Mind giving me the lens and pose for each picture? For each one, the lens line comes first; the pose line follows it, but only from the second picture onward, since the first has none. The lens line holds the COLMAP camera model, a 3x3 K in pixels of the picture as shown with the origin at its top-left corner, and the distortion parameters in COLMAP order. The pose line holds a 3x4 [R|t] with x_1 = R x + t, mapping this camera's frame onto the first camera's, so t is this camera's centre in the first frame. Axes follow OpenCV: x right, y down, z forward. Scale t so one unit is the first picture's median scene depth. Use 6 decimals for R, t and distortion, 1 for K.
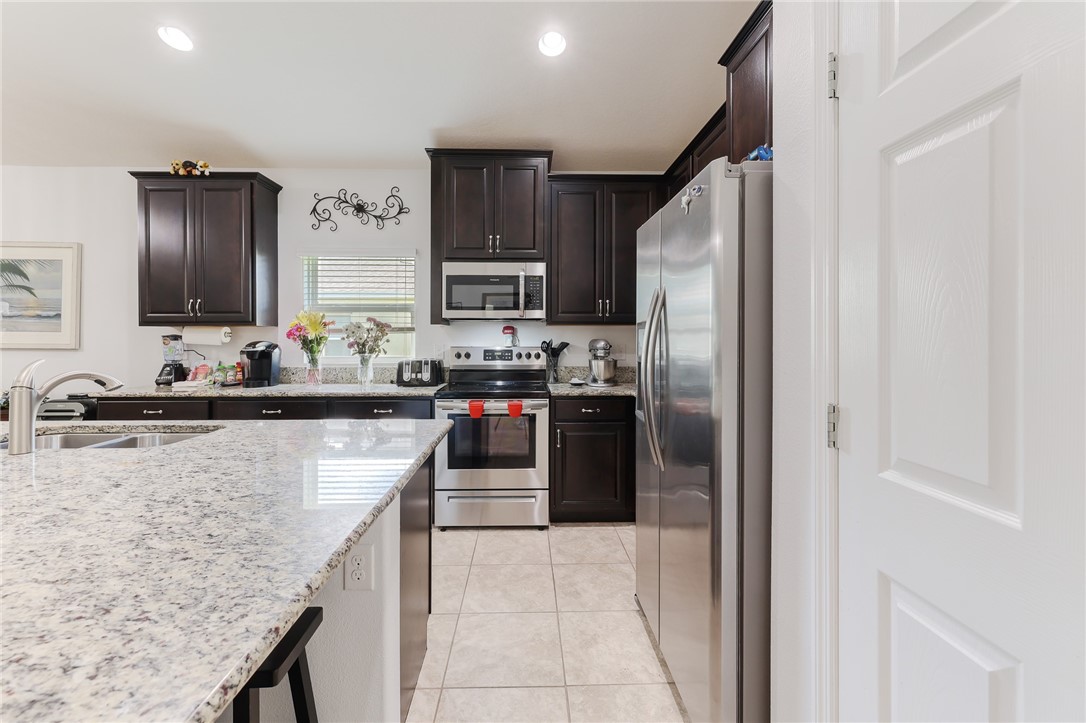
lens RADIAL K [[464.7, 0, 538.1], [0, 464.7, 334.9], [0, 0, 1]] dist [0.002369, -0.001808]
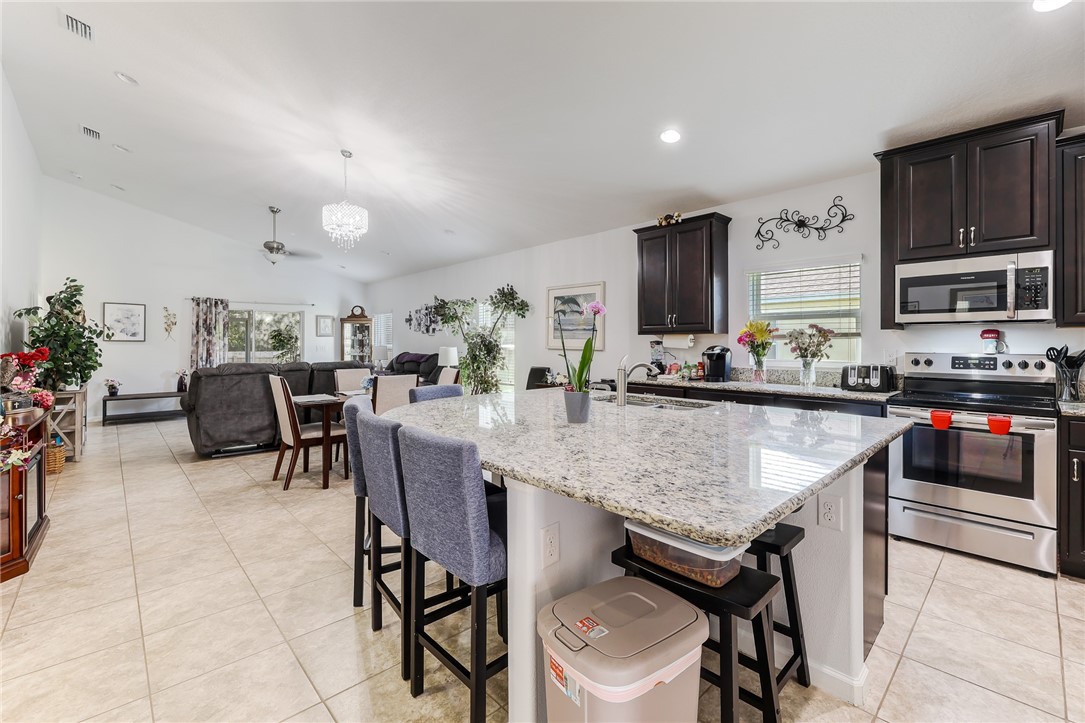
lens RADIAL K [[464.2, 0, 544.0], [0, 464.2, 342.7], [0, 0, 1]] dist [0.002369, -0.001808]
pose [[0.668676, 0.000114, -0.743553, 0.023650], [0.003390, 0.999989, 0.003203, -0.000020], [0.743546, -0.004662, 0.668669, -0.185422]]
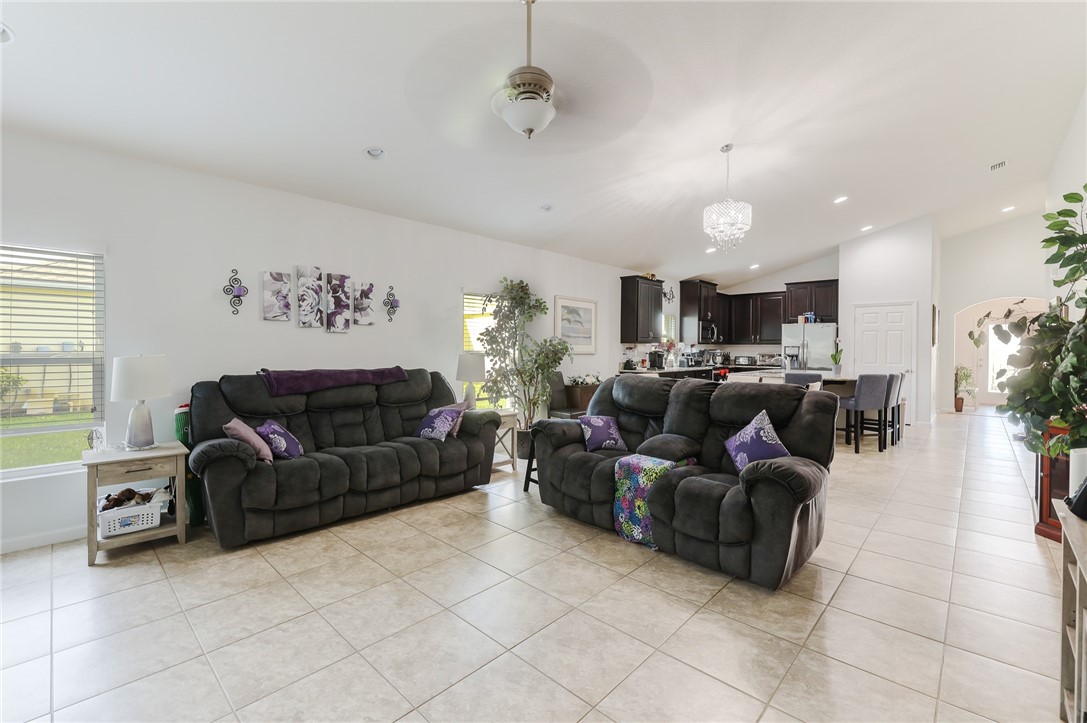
lens RADIAL K [[465.1, 0, 535.4], [0, 465.1, 349.0], [0, 0, 1]] dist [0.002369, -0.001808]
pose [[0.707265, 0.001335, 0.706947, -2.716747], [-0.010933, 0.999899, 0.009051, -0.006554], [-0.706864, -0.014131, 0.707208, -0.245933]]
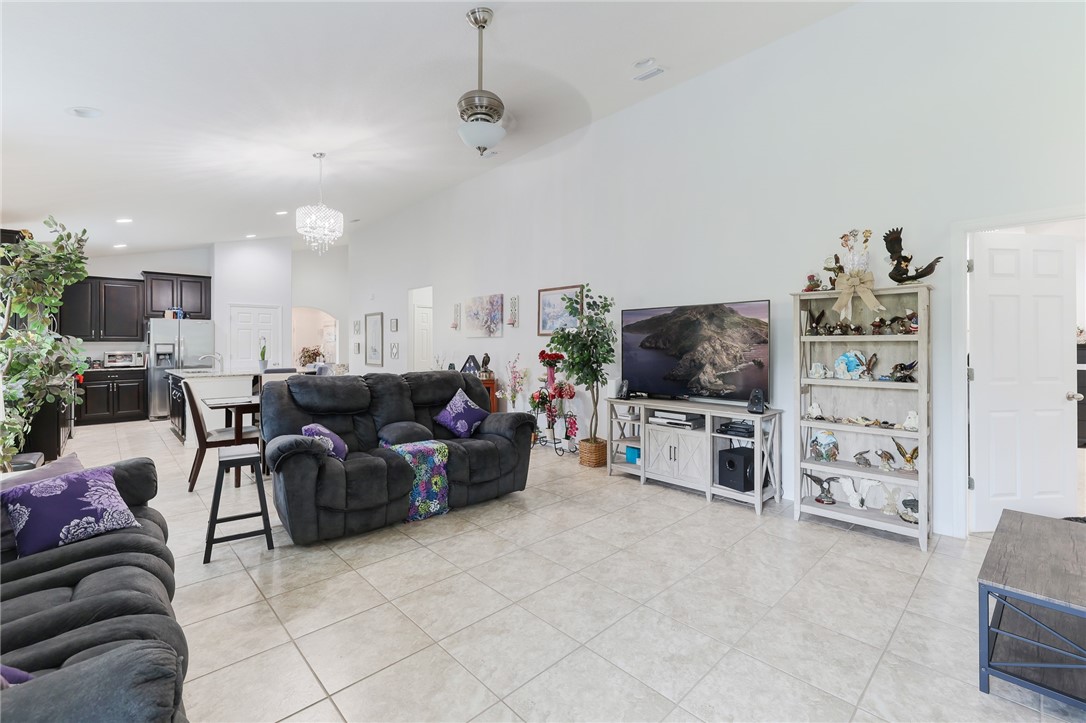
lens RADIAL K [[464.7, 0, 542.2], [0, 464.7, 342.1], [0, 0, 1]] dist [0.002369, -0.001808]
pose [[-0.671215, 0.006993, 0.741229, -2.865554], [-0.001794, 0.999937, -0.011058, 0.001028], [-0.741260, -0.008752, -0.671161, 0.738153]]
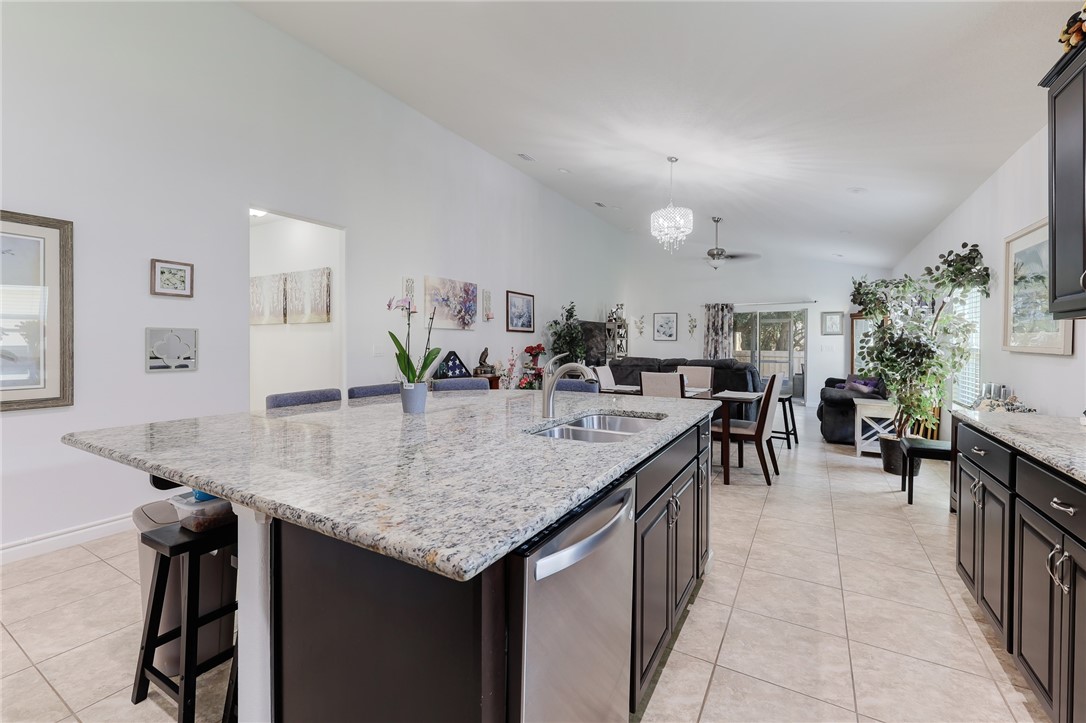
lens RADIAL K [[464.7, 0, 535.4], [0, 464.7, 360.2], [0, 0, 1]] dist [0.002369, -0.001808]
pose [[-0.534065, 0.031348, -0.844862, 0.063437], [0.001519, 0.999346, 0.036120, 0.009673], [0.845442, 0.018008, -0.533764, 0.731464]]
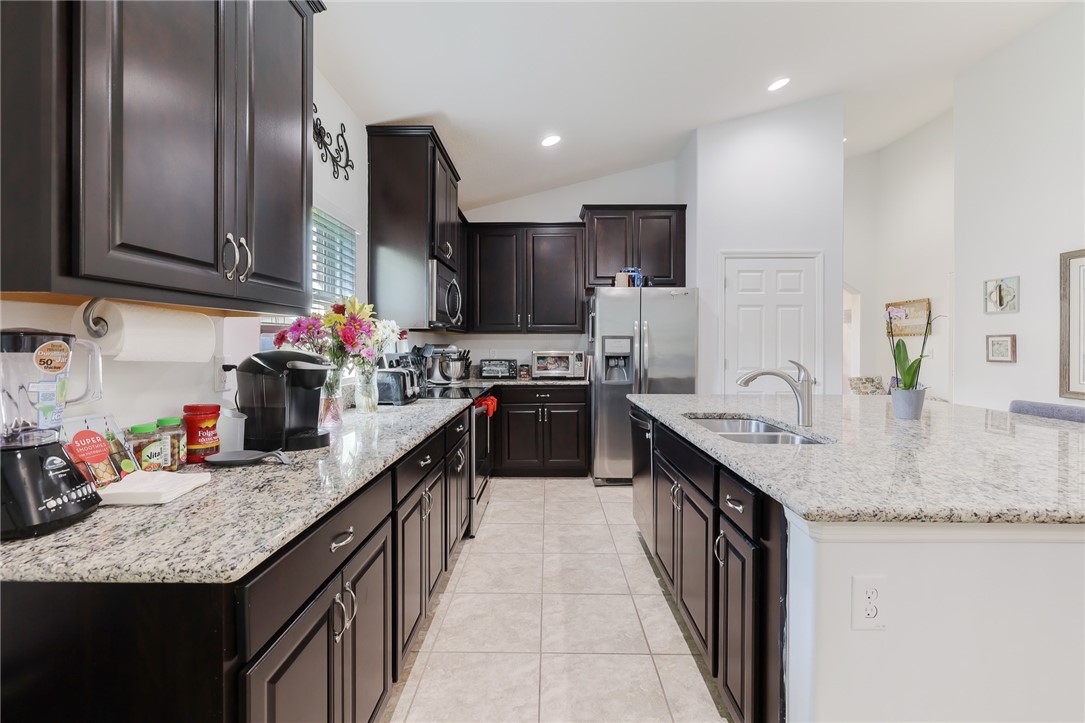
lens RADIAL K [[464.2, 0, 540.3], [0, 464.2, 344.8], [0, 0, 1]] dist [0.002369, -0.001808]
pose [[0.040602, -0.002524, 0.999172, -1.050095], [-0.005291, 0.999982, 0.002741, 0.006096], [-0.999161, -0.005398, 0.040588, 0.723430]]
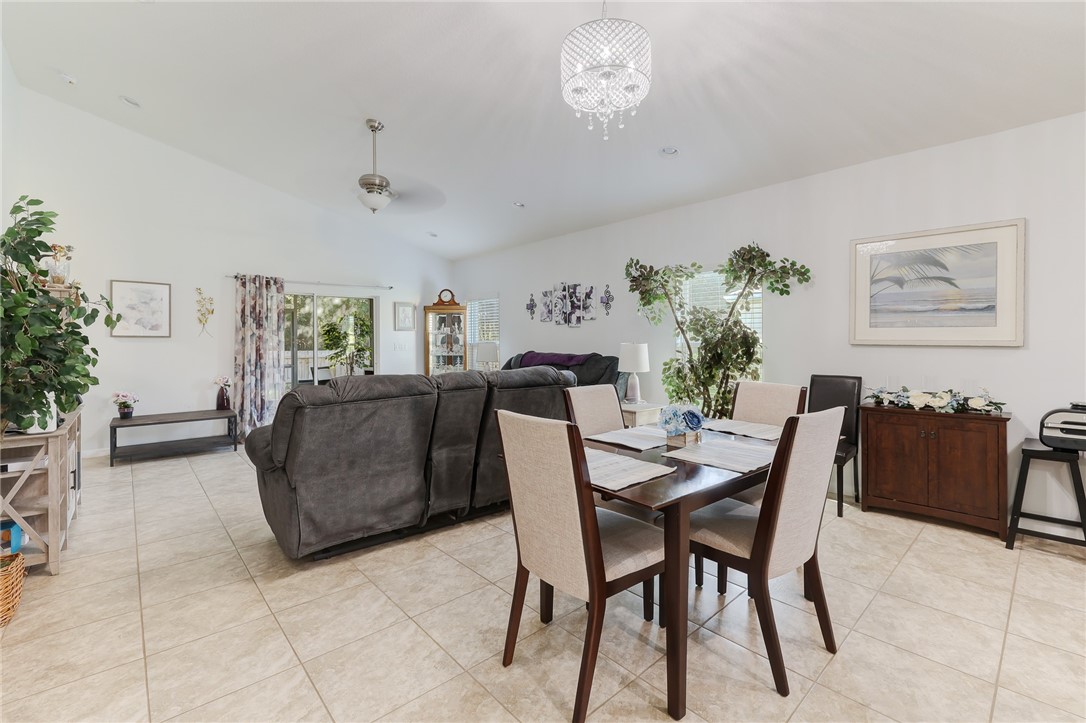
lens RADIAL K [[464.7, 0, 548.1], [0, 464.7, 344.8], [0, 0, 1]] dist [0.002369, -0.001808]
pose [[0.658158, 0.004571, -0.752866, -0.971866], [0.008244, 0.999878, 0.013278, 0.009431], [0.752835, -0.014945, 0.658040, -0.190630]]
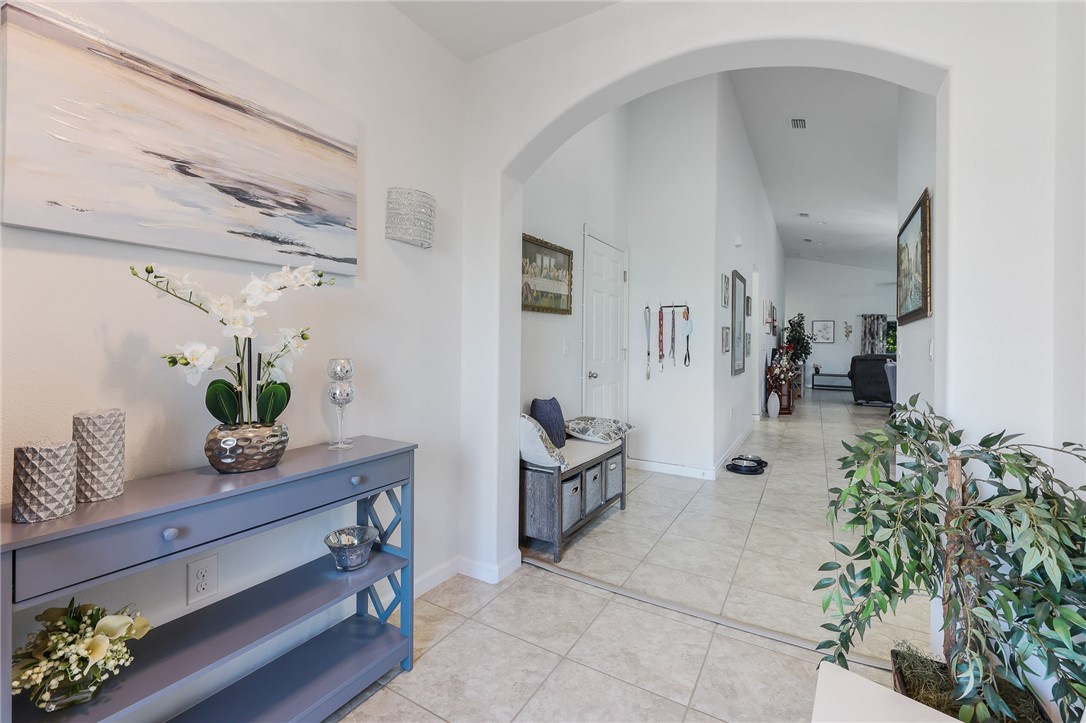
lens RADIAL K [[464.7, 0, 523.5], [0, 464.7, 337.6], [0, 0, 1]] dist [0.002369, -0.001808]
pose [[-0.549438, -0.016634, -0.835369, 1.617596], [-0.009794, 0.999861, -0.013468, 0.027802], [0.835477, 0.000782, -0.549524, -0.147953]]
